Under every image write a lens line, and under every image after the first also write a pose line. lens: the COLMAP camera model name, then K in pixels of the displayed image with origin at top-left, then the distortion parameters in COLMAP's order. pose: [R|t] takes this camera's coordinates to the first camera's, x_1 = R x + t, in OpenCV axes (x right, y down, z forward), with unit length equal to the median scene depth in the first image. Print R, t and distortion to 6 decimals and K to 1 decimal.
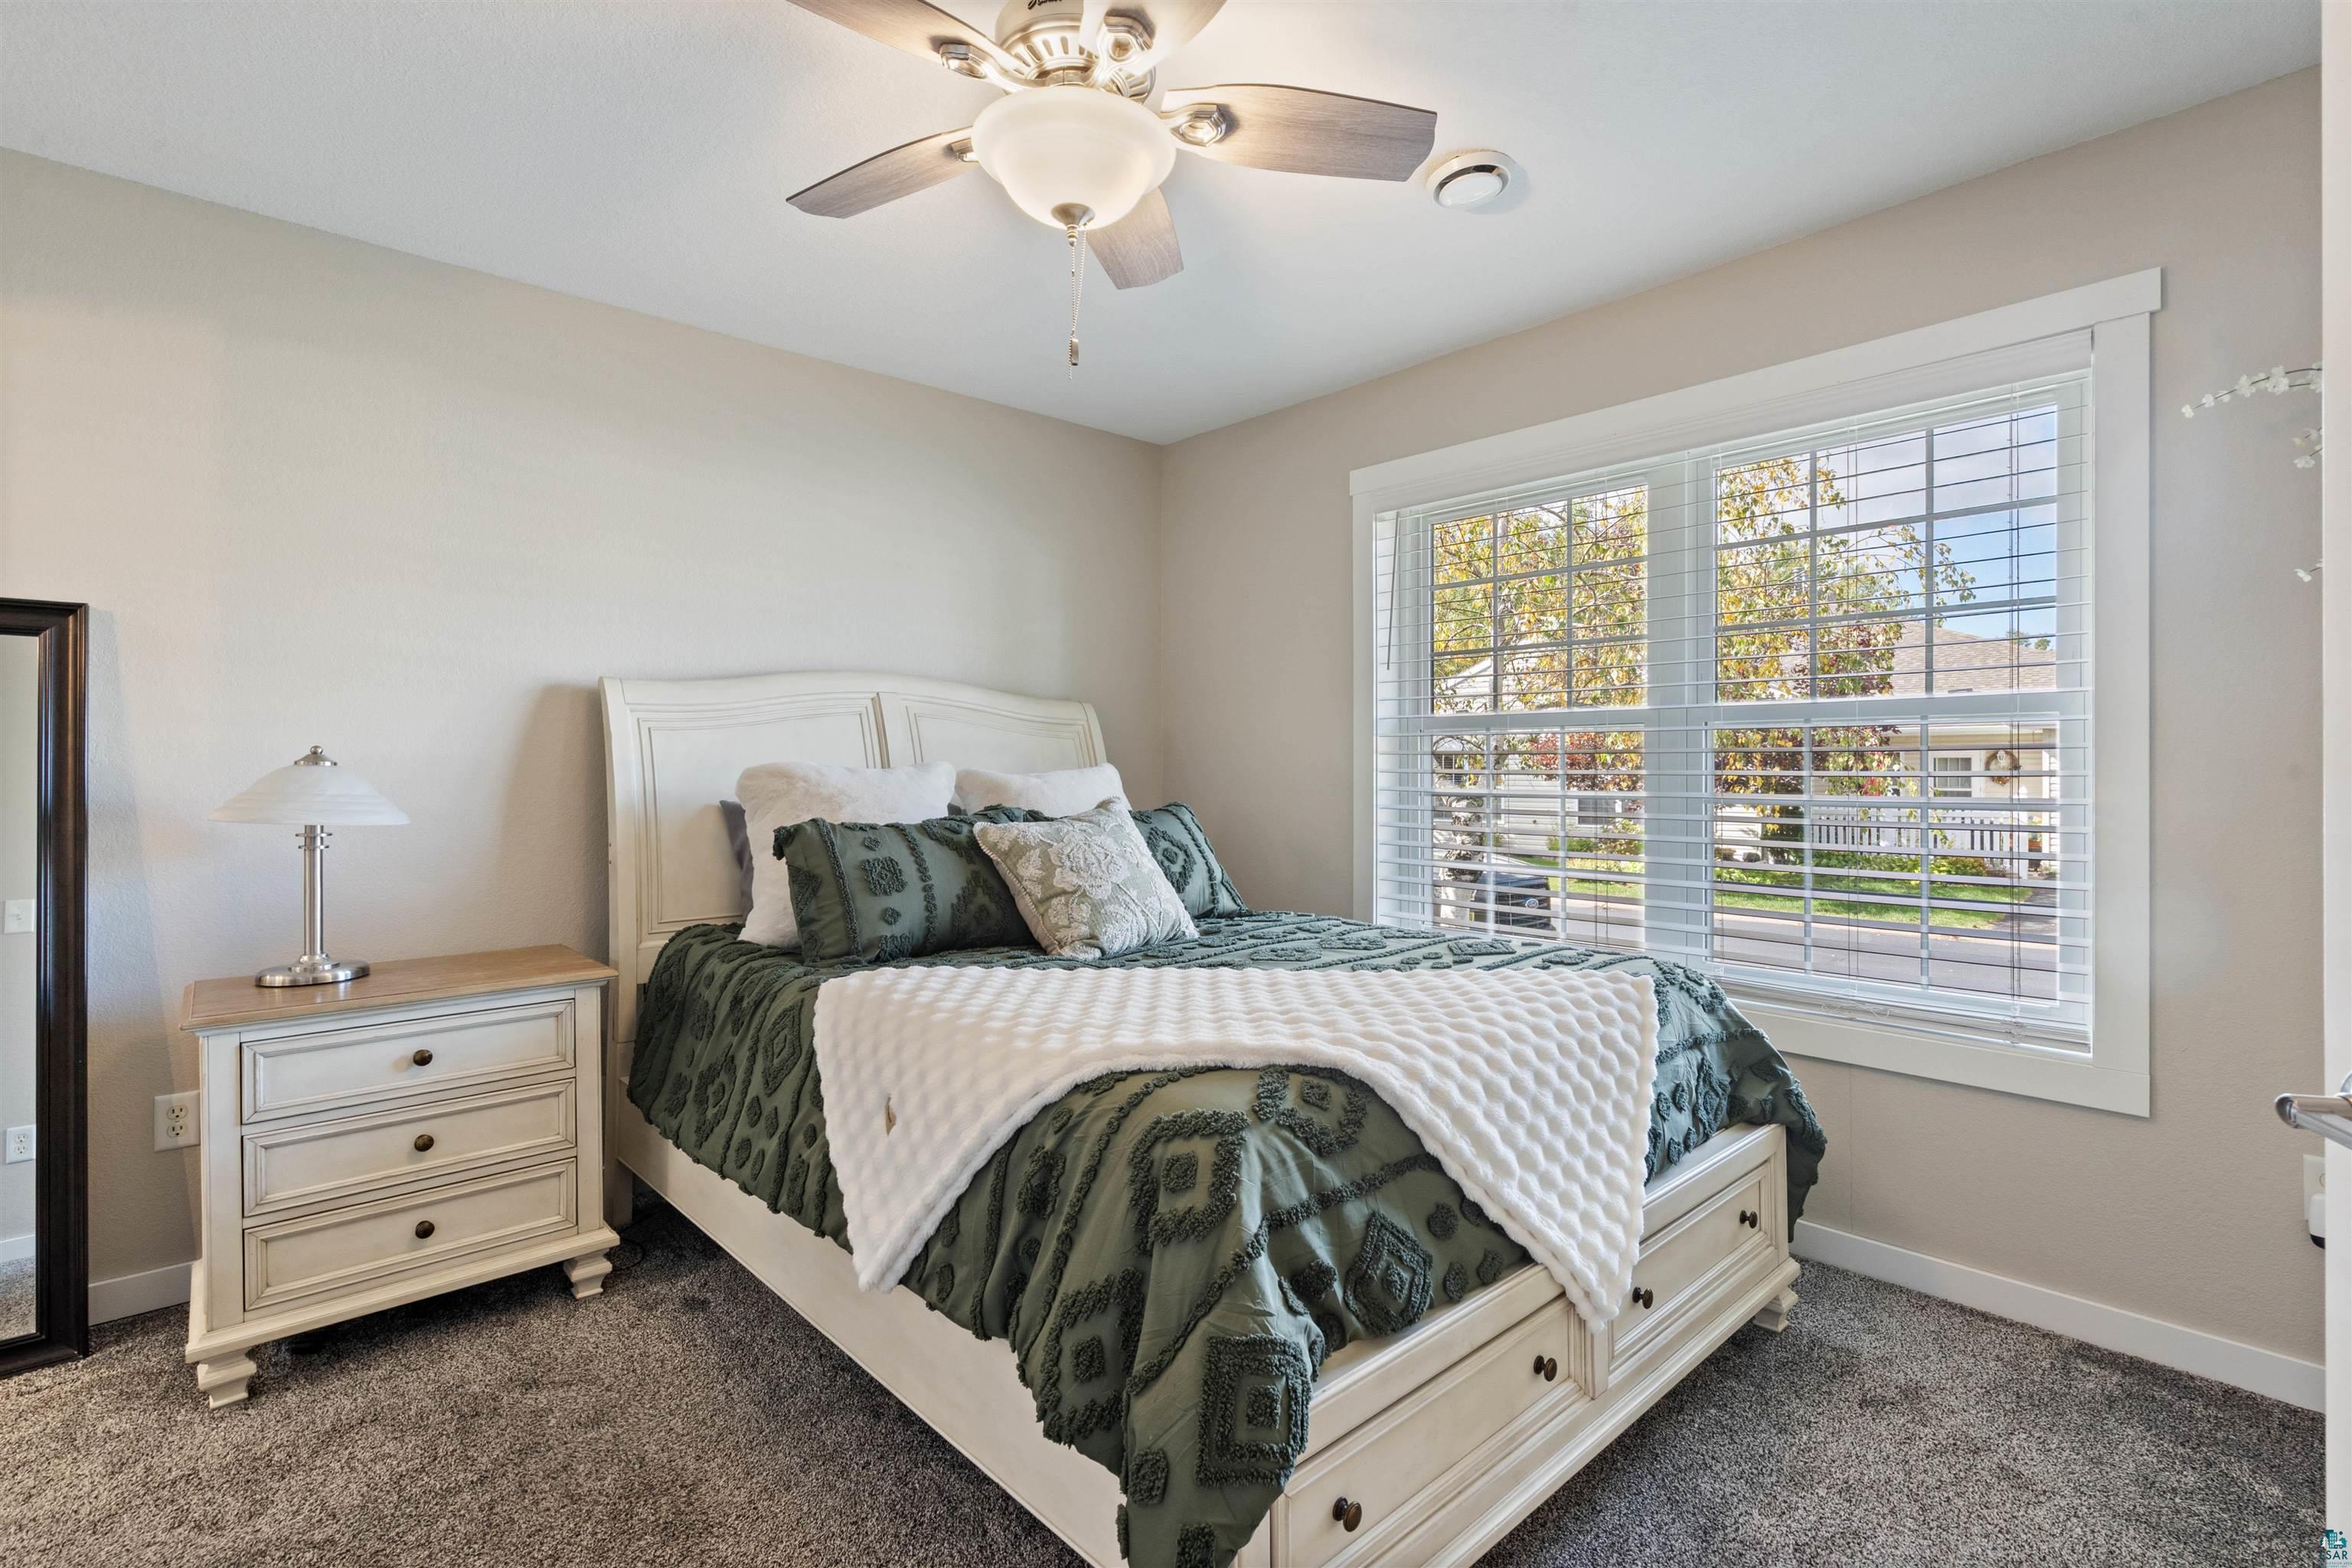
lens RADIAL K [[1090.6, 0, 1159.0], [0, 1090.6, 765.3], [0, 0, 1]] dist [-0.000192, -0.000172]
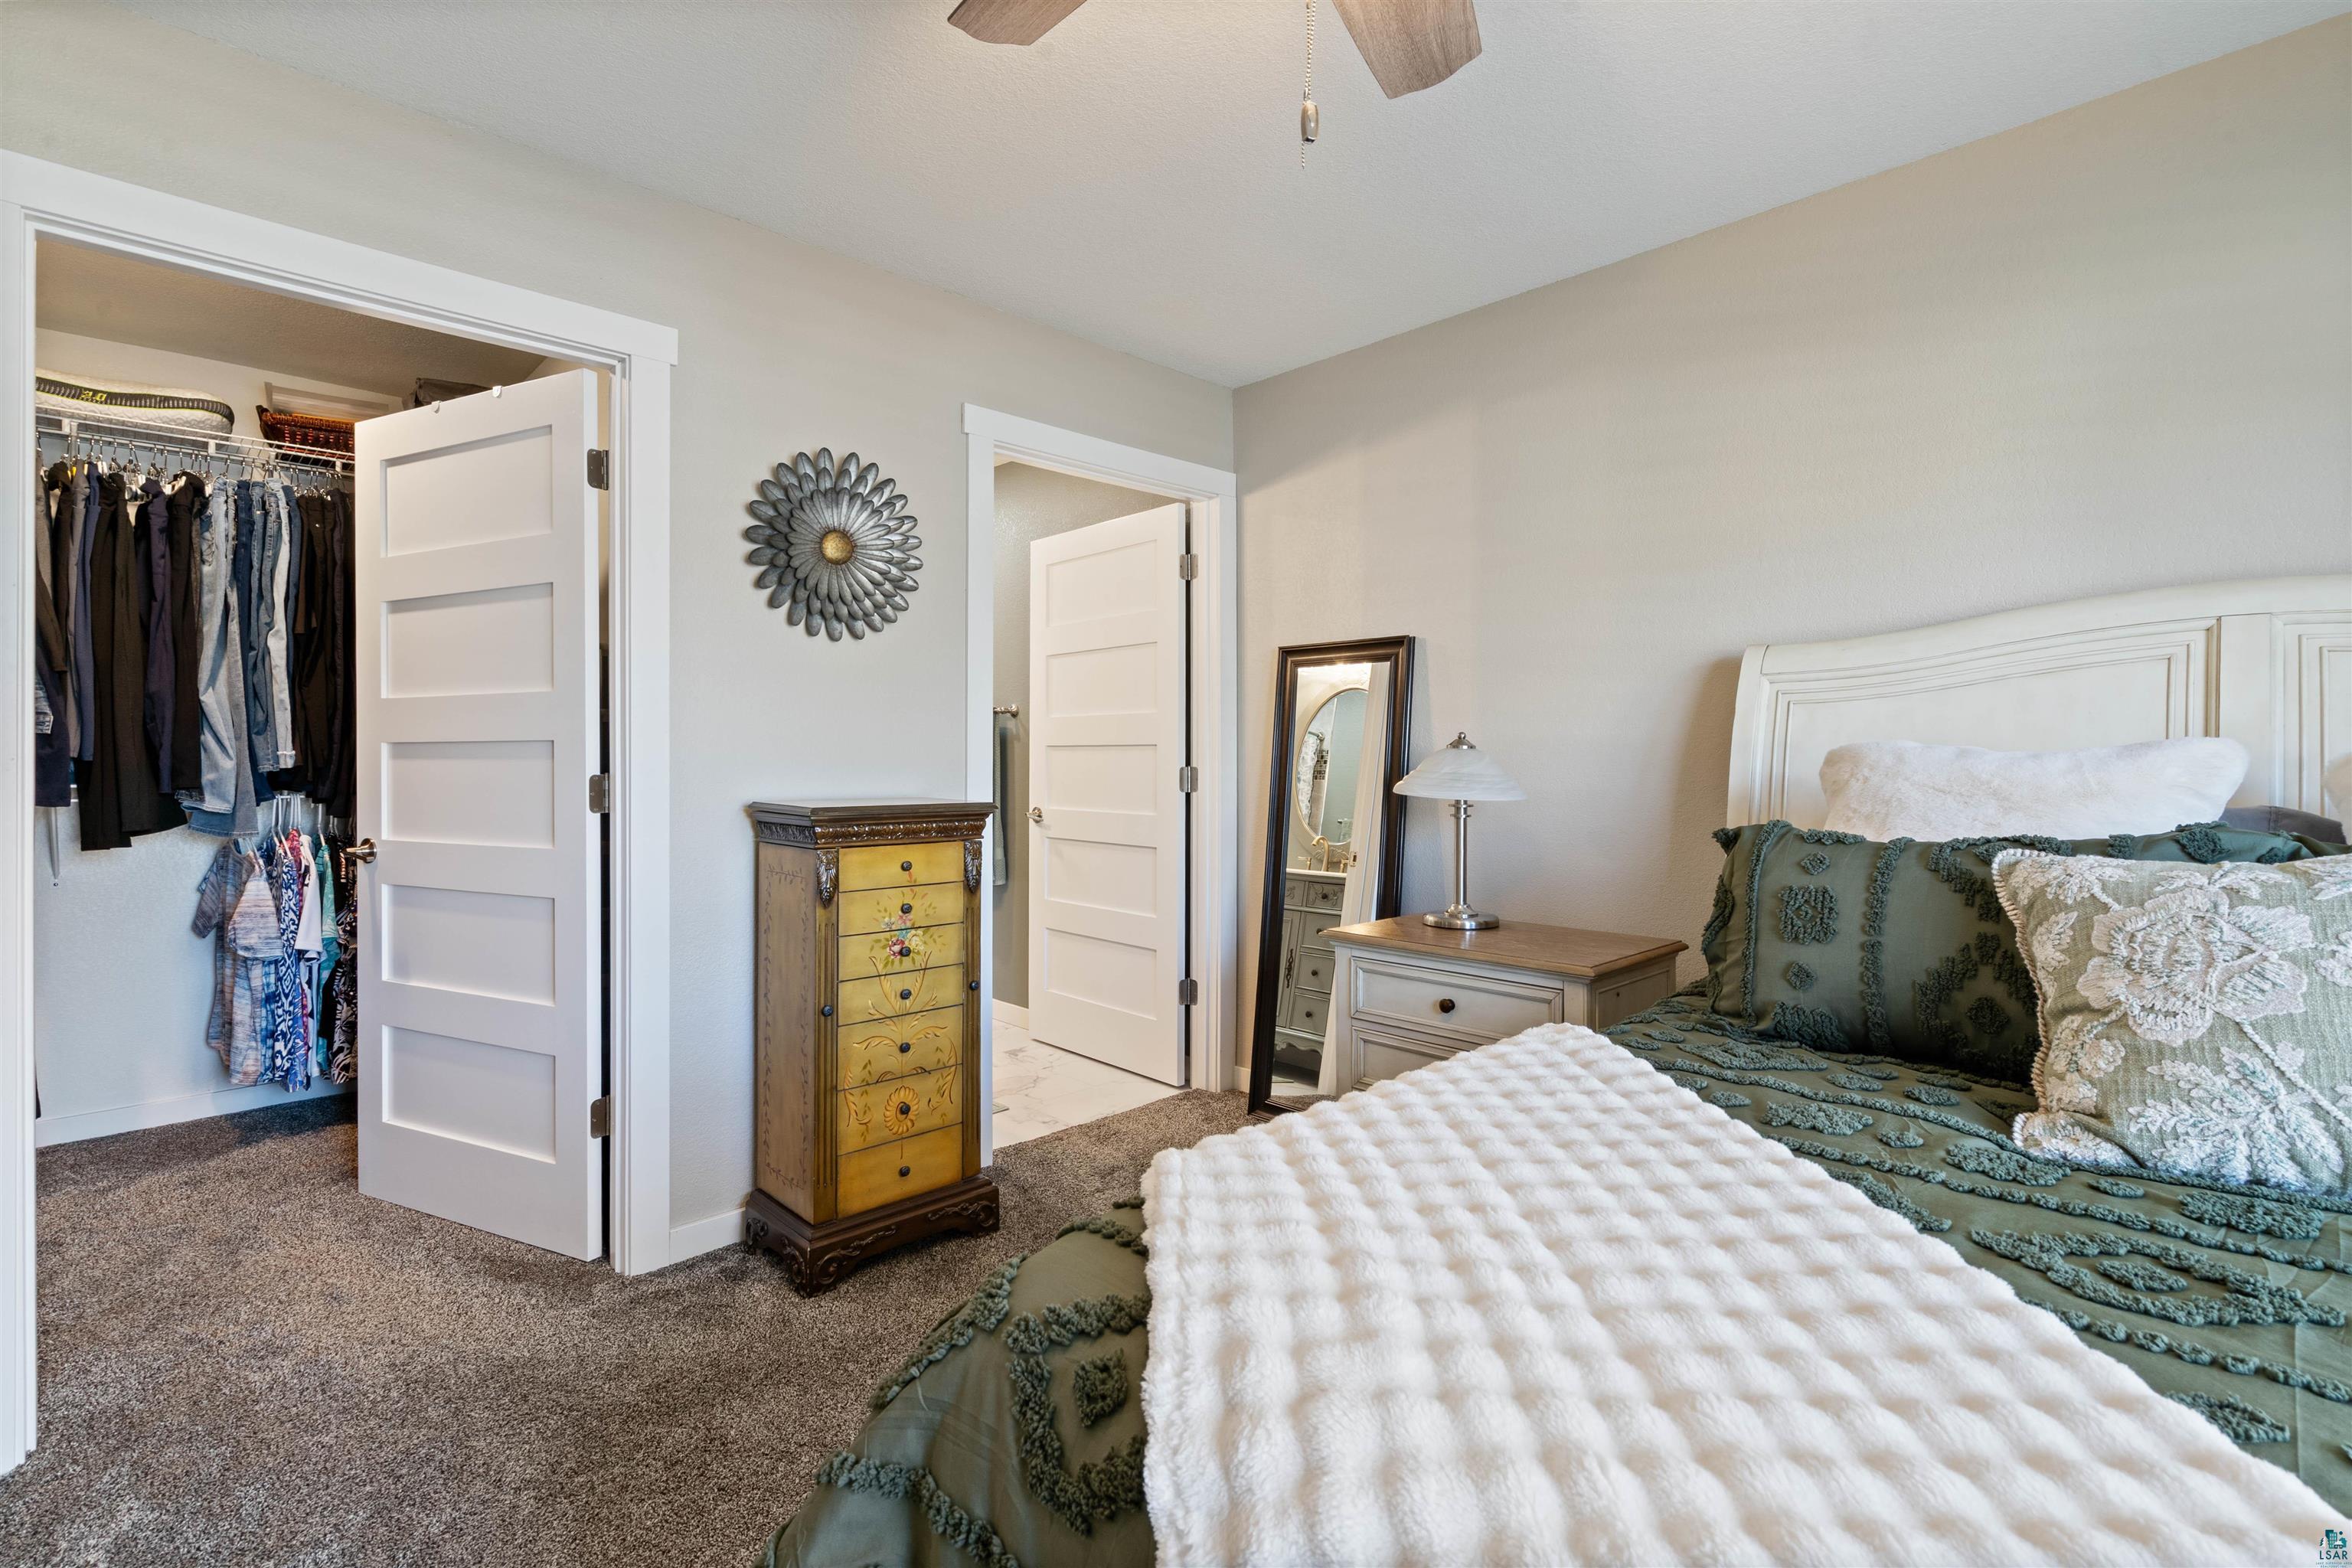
lens RADIAL K [[1090.6, 0, 1159.0], [0, 1090.6, 765.3], [0, 0, 1]] dist [-0.000192, -0.000172]
pose [[0.007399, 0.010435, -0.999918, 0.395098], [-0.001515, 0.999945, 0.010424, 0.005562], [0.999971, 0.001438, 0.007415, 0.598613]]
